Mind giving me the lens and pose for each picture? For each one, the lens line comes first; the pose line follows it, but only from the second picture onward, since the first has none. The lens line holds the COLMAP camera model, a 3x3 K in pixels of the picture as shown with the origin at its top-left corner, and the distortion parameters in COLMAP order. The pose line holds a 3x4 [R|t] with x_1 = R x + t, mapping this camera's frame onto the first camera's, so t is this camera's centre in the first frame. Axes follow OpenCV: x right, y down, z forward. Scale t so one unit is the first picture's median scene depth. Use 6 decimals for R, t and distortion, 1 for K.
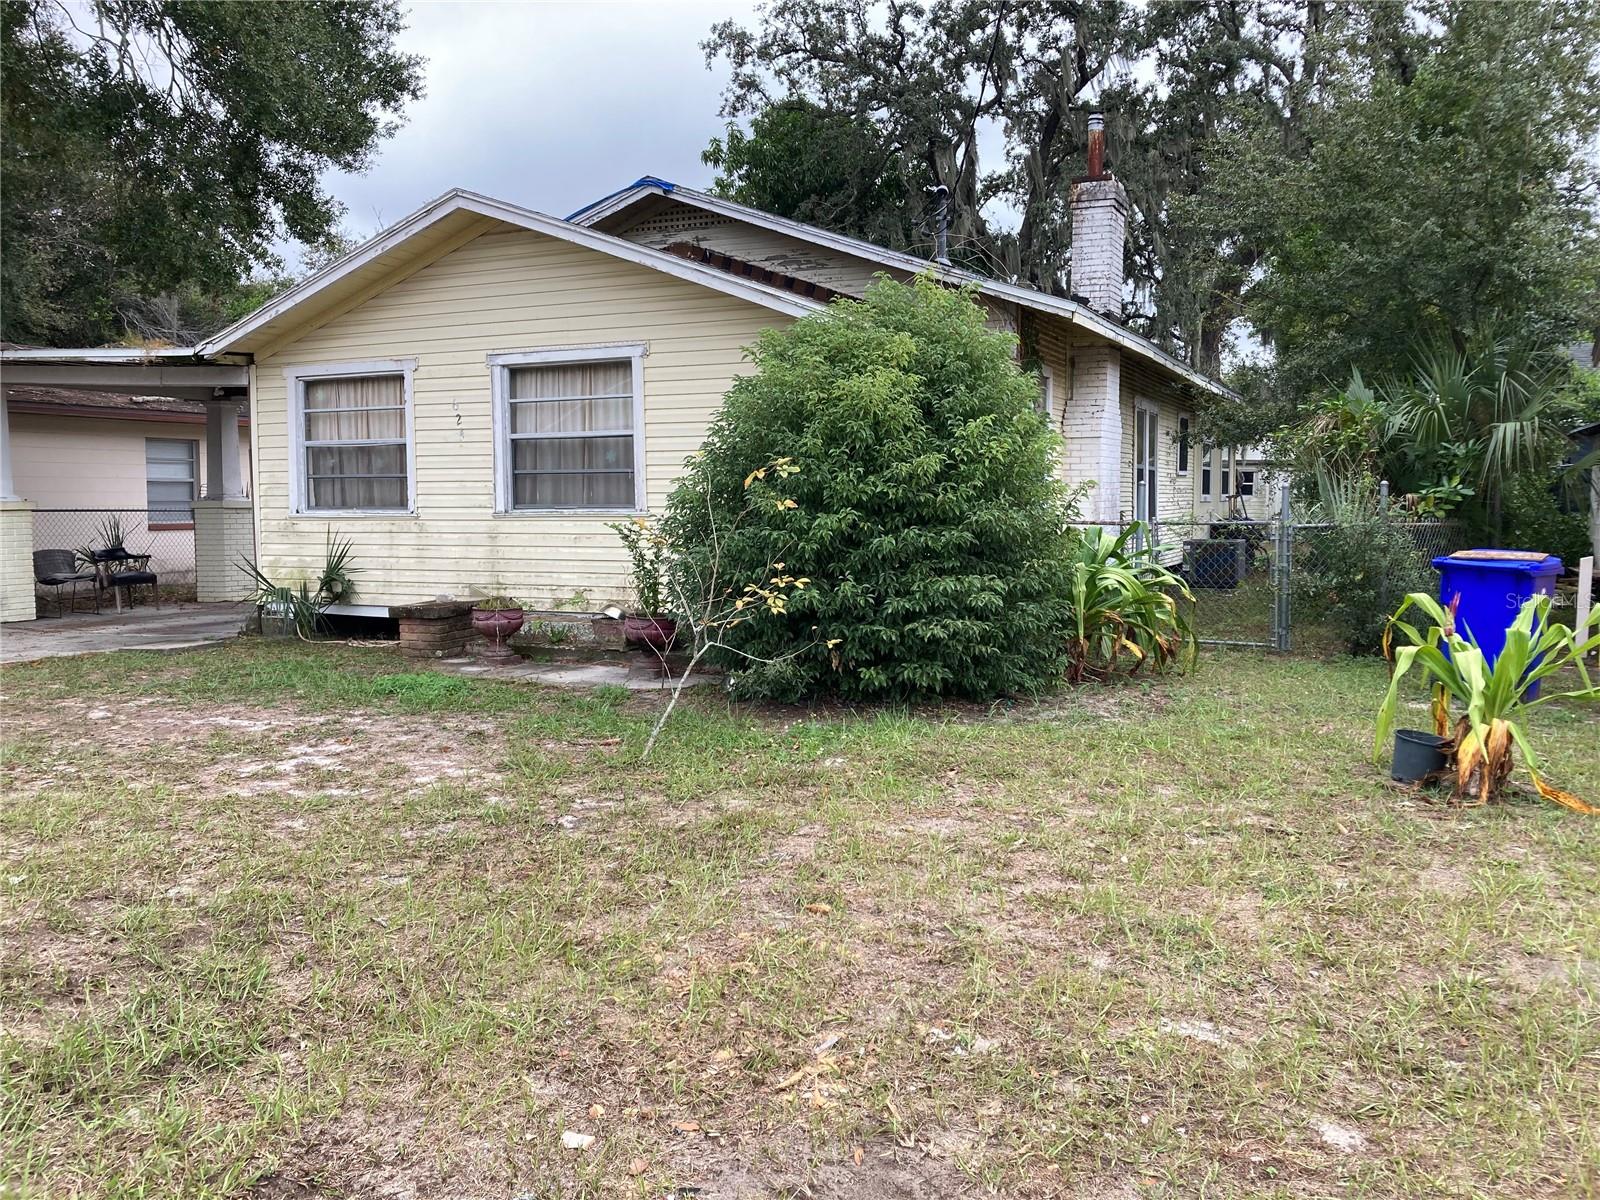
lens RADIAL K [[1314.5, 0, 808.5], [0, 1314.5, 598.1], [0, 0, 1]] dist [0.036688, -0.050543]
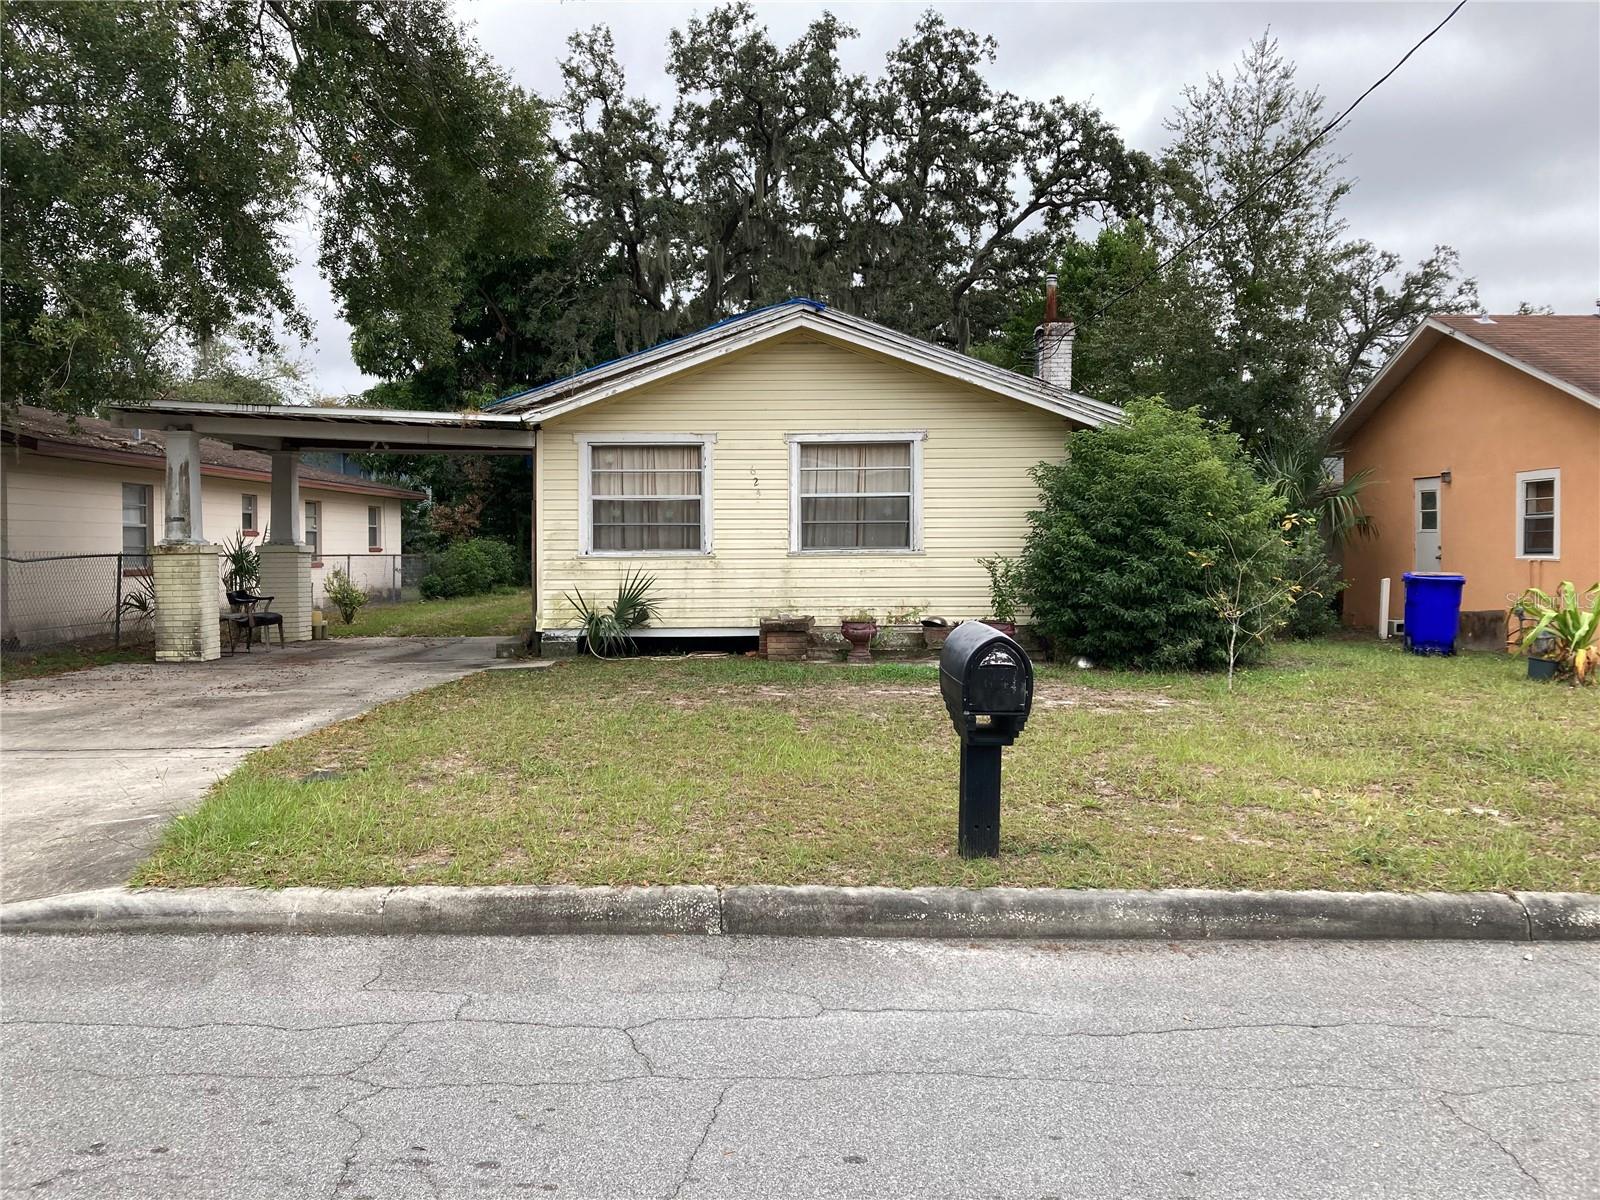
lens RADIAL K [[1314.5, 0, 787.8], [0, 1314.5, 608.7], [0, 0, 1]] dist [0.036688, -0.050543]
pose [[0.900960, -0.018390, 0.433513, -0.808940], [0.032613, 0.999145, -0.025395, 0.024255], [-0.432675, 0.037019, 0.900789, -0.179916]]
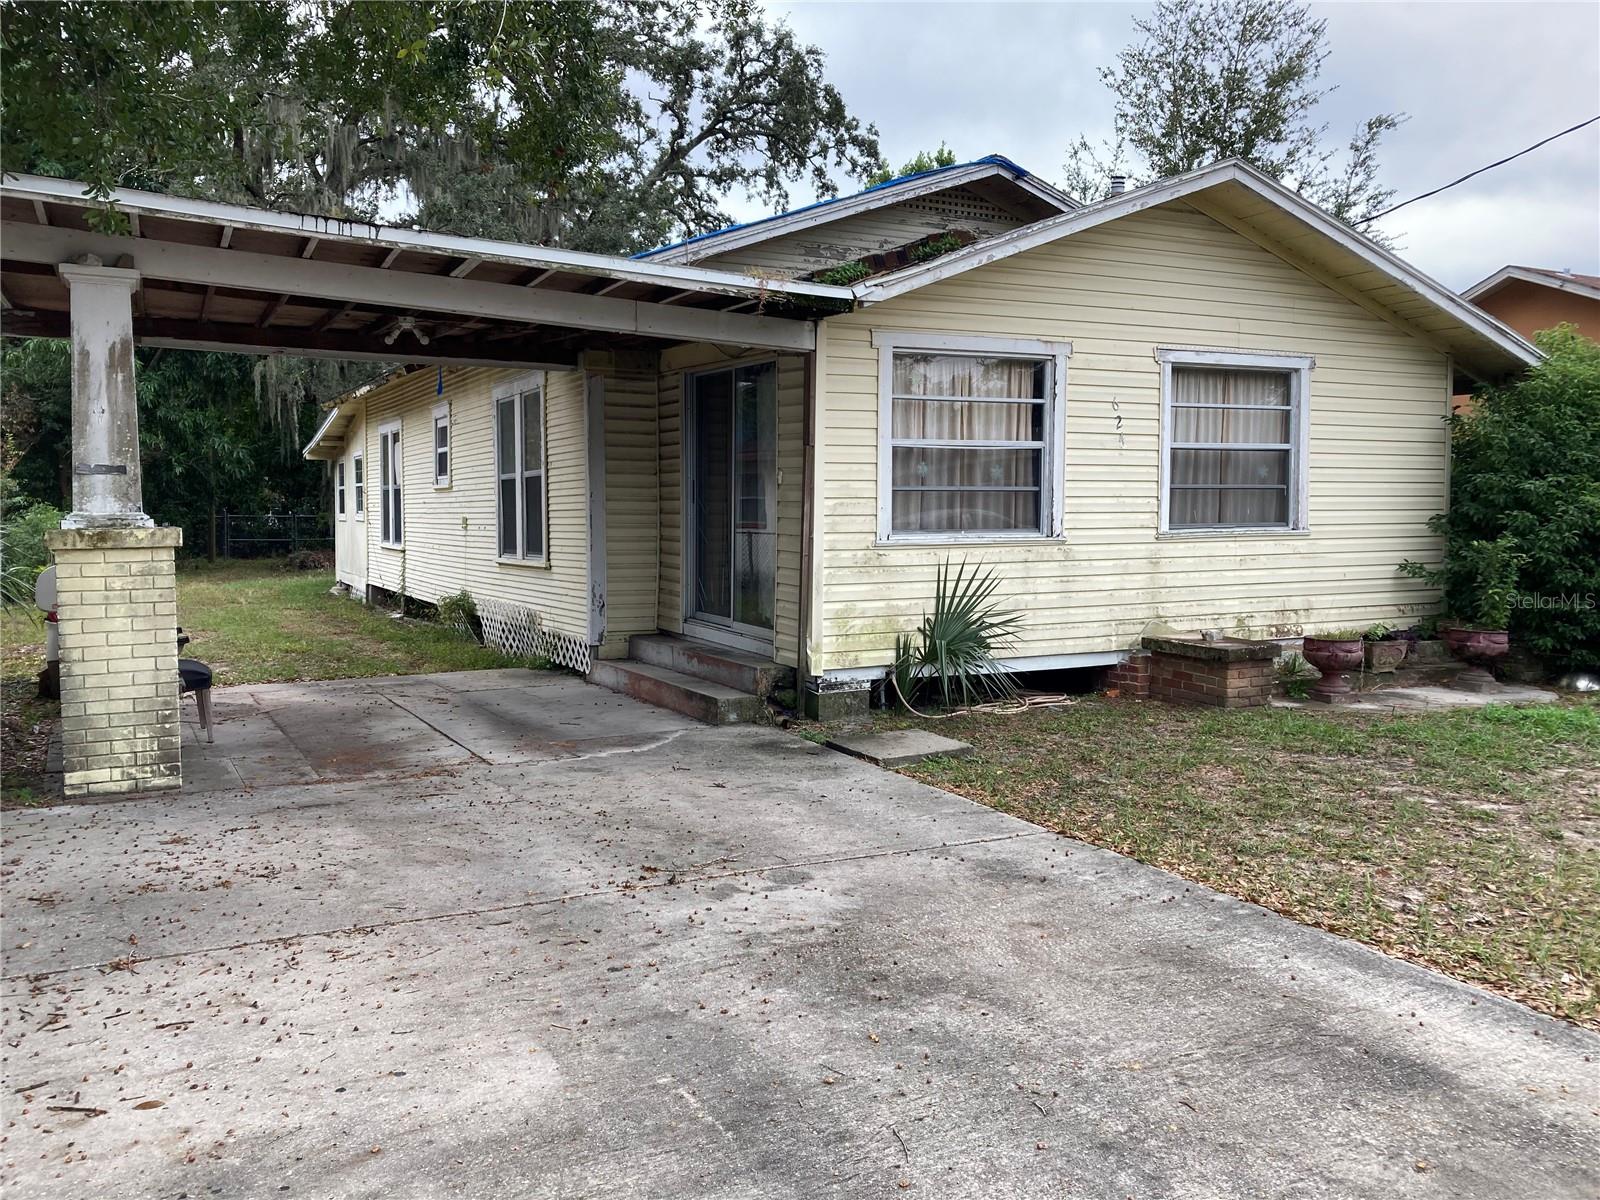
lens RADIAL K [[1314.5, 0, 796.9], [0, 1314.5, 591.5], [0, 0, 1]] dist [0.036688, -0.050543]
pose [[0.613367, -0.045125, 0.788508, -1.055527], [0.062604, 0.998003, 0.008416, -0.049315], [-0.787313, 0.044202, 0.614967, 0.661034]]
